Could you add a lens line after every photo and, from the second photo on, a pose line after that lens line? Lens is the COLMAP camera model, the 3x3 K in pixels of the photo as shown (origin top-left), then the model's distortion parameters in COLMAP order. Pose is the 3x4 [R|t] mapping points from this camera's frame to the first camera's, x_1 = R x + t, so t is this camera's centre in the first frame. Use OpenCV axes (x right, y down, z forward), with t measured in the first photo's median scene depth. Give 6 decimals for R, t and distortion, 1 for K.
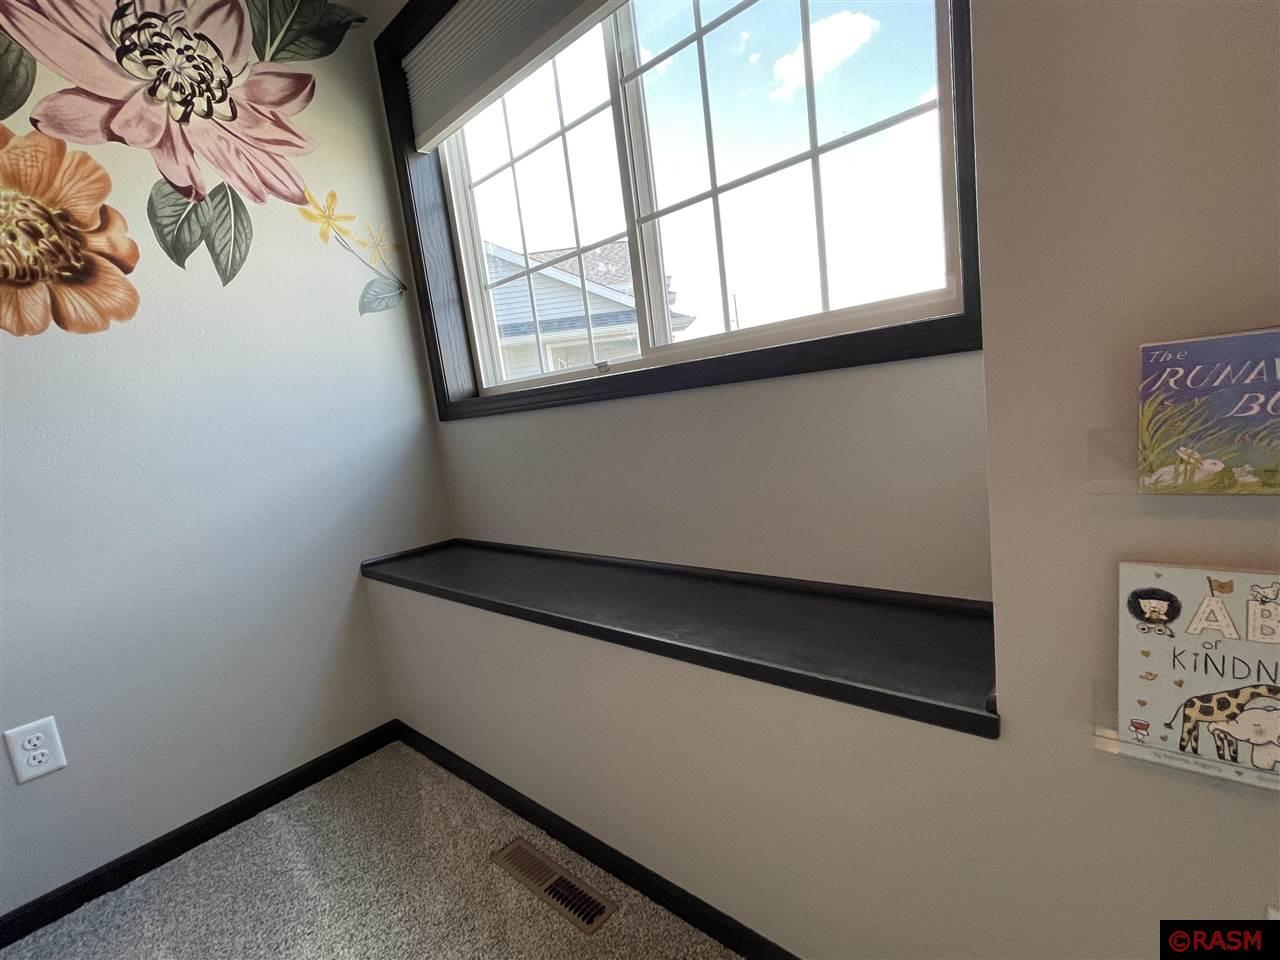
lens RADIAL K [[576.0, 0, 637.1], [0, 576.0, 489.6], [0, 0, 1]] dist [-0.004953, -0.000185]
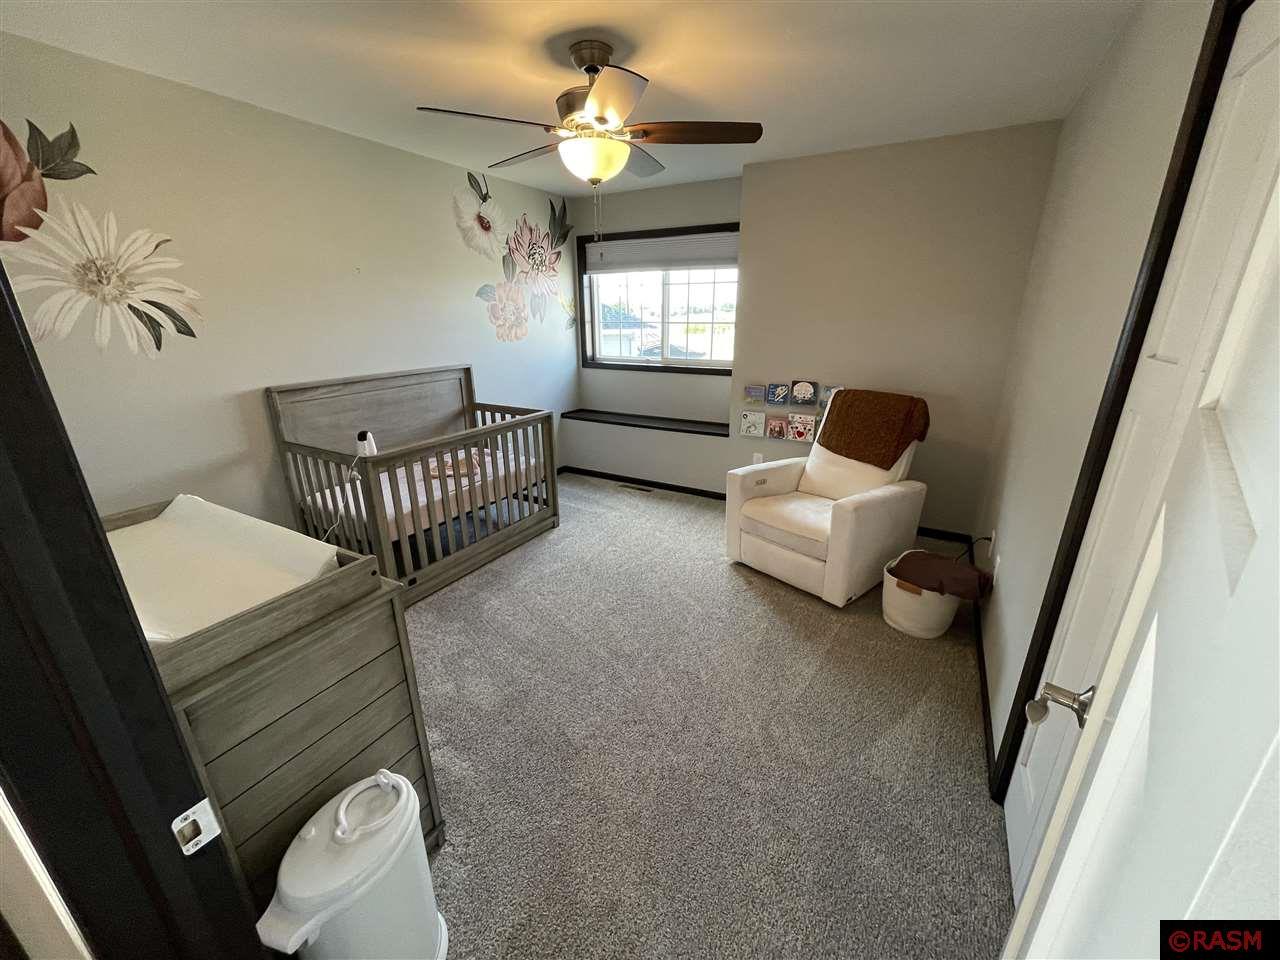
lens RADIAL K [[516.2, 0, 639.5], [0, 516.2, 489.6], [0, 0, 1]] dist [0.001722, -0.001315]
pose [[0.969671, 0.038730, 0.241327, -0.863953], [-0.080228, 0.983094, 0.164587, 0.049856], [-0.230872, -0.178957, 0.956385, -2.193915]]
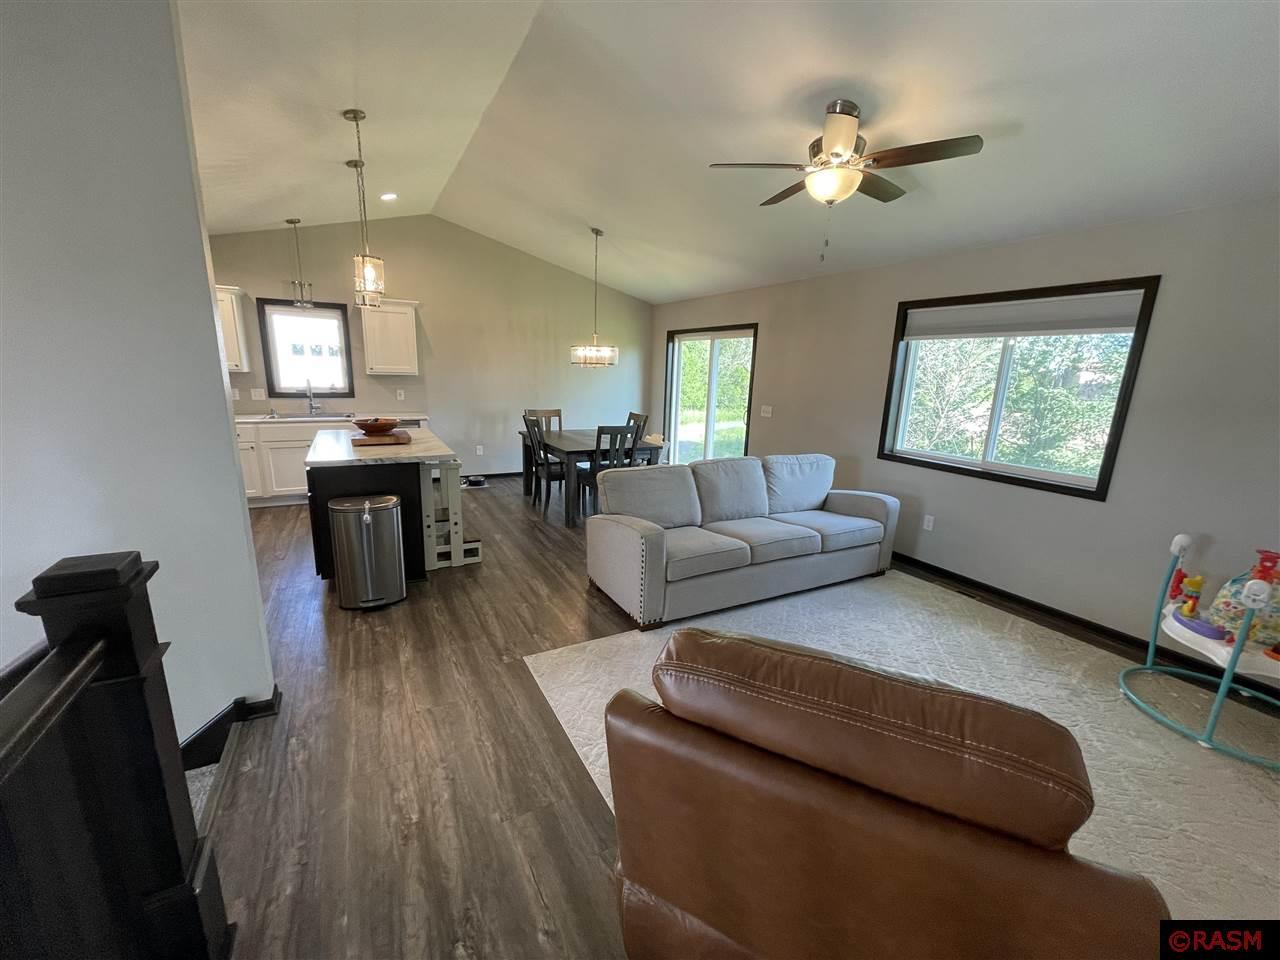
lens RADIAL K [[516.2, 0, 637.8], [0, 516.2, 486.9], [0, 0, 1]] dist [0.001722, -0.001315]
pose [[0.931223, 0.228879, -0.283614, -0.552380], [-0.200661, 0.971621, 0.125253, 0.369362], [0.304233, -0.059728, 0.950723, -2.708742]]
